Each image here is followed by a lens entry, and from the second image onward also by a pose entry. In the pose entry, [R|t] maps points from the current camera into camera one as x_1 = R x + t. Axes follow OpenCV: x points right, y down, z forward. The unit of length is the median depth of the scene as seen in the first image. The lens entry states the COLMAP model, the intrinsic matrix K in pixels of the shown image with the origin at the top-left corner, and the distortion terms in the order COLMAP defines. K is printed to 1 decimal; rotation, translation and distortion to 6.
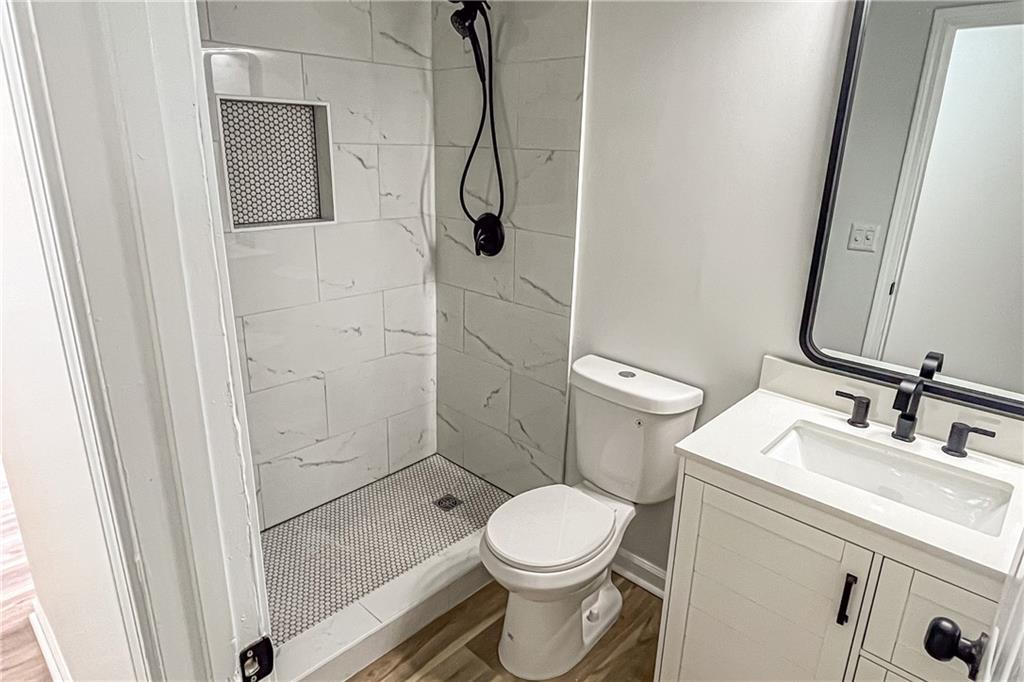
lens RADIAL K [[608.2, 0, 512.5], [0, 608.2, 333.4], [0, 0, 1]] dist [-0.002420, -0.001223]
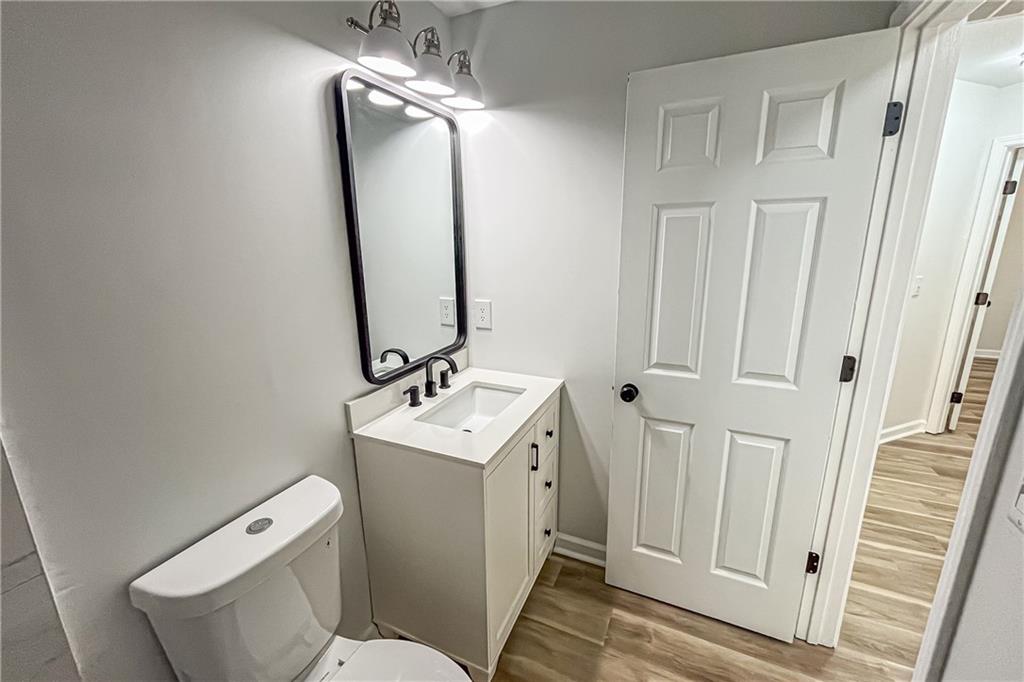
lens RADIAL K [[413.1, 0, 519.8], [0, 413.1, 338.0], [0, 0, 1]] dist [-0.006657, 0.001296]
pose [[-0.353385, -0.240547, 0.904022, -0.272497], [0.281576, 0.894208, 0.348005, -0.189826], [-0.892095, 0.377530, -0.248267, 0.663470]]
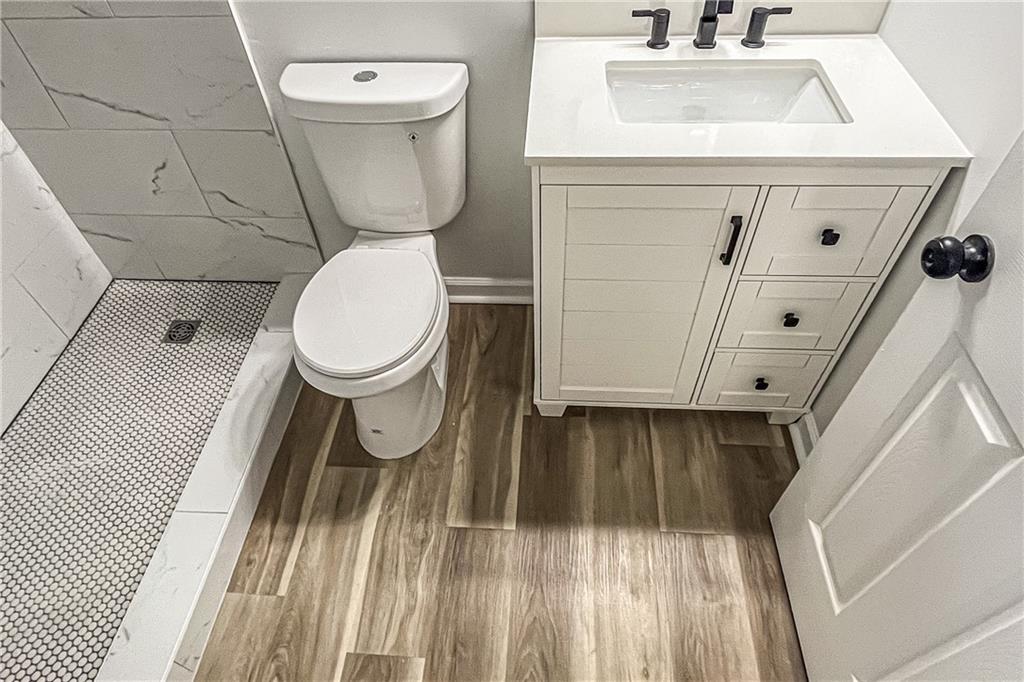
lens RADIAL K [[608.2, 0, 508.8], [0, 608.2, 335.1], [0, 0, 1]] dist [-0.002420, -0.001223]
pose [[0.766563, -0.517244, 0.380579, -0.097554], [0.251500, 0.787118, 0.563198, -0.046550], [-0.590871, -0.336011, 0.733463, 0.239906]]
